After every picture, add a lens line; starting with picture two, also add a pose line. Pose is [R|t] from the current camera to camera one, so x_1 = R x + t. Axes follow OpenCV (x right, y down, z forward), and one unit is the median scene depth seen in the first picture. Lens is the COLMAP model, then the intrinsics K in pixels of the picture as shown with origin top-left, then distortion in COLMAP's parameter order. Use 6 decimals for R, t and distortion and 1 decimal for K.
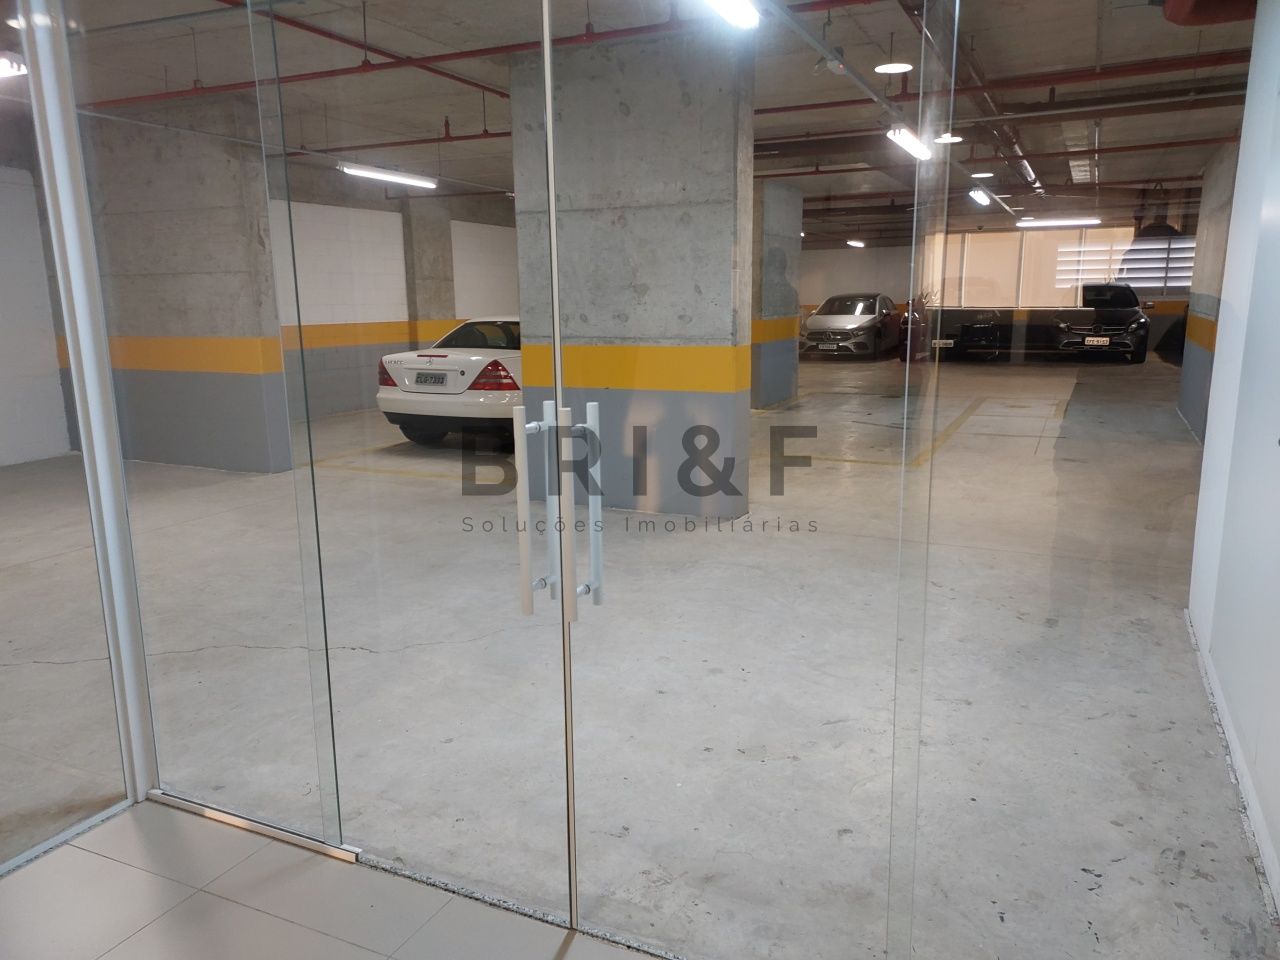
lens RADIAL K [[927.6, 0, 640.0], [0, 927.6, 480.0], [0, 0, 1]] dist [0.037388, -0.001997]
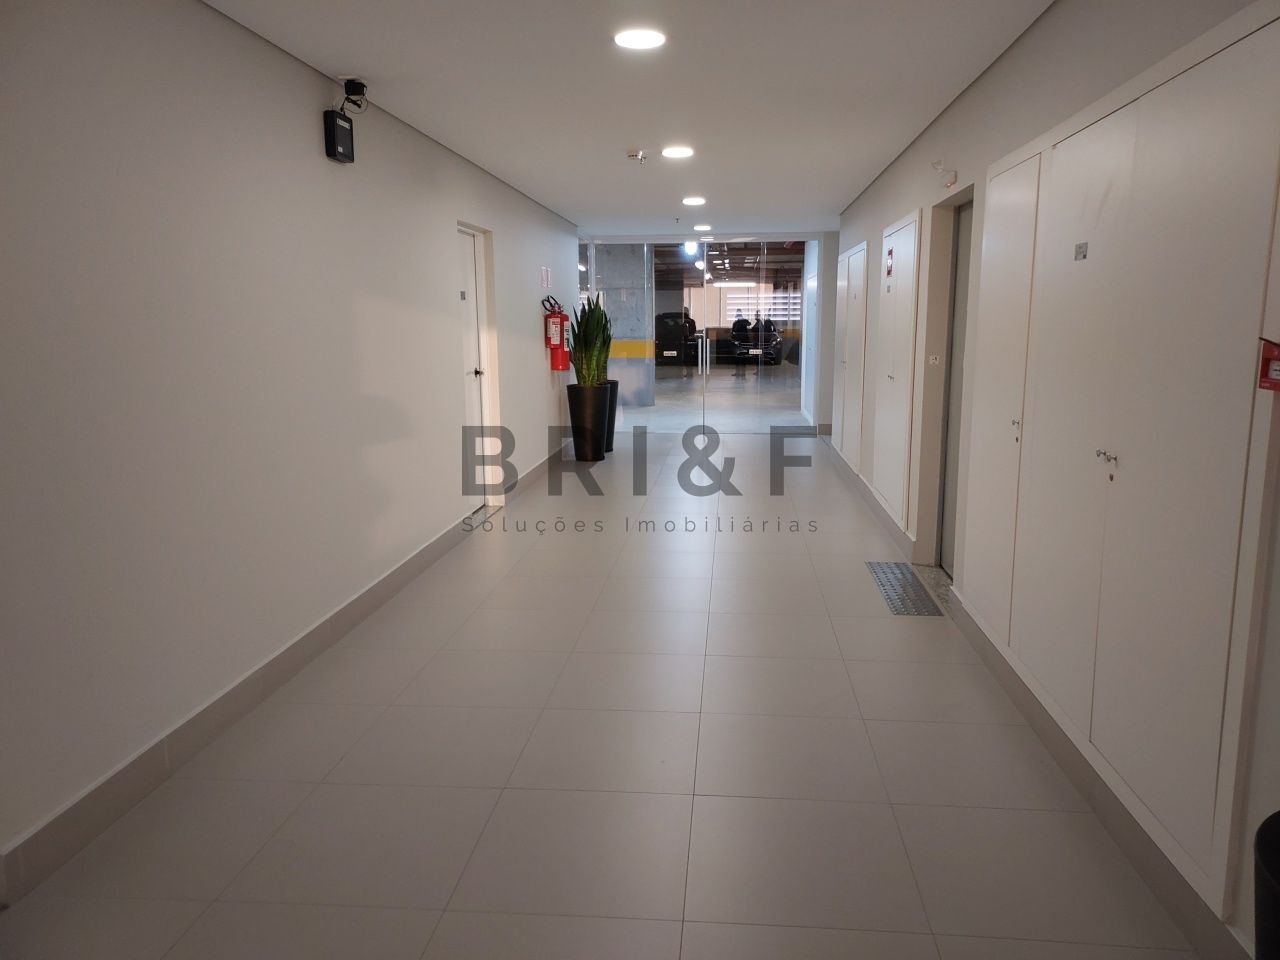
lens RADIAL K [[927.6, 0, 640.0], [0, 927.6, 480.0], [0, 0, 1]] dist [0.037388, -0.001997]
pose [[0.941136, -0.043879, 0.335168, -0.444585], [0.052470, 0.998484, -0.016614, 0.159288], [-0.333931, 0.033222, 0.942012, -0.796226]]
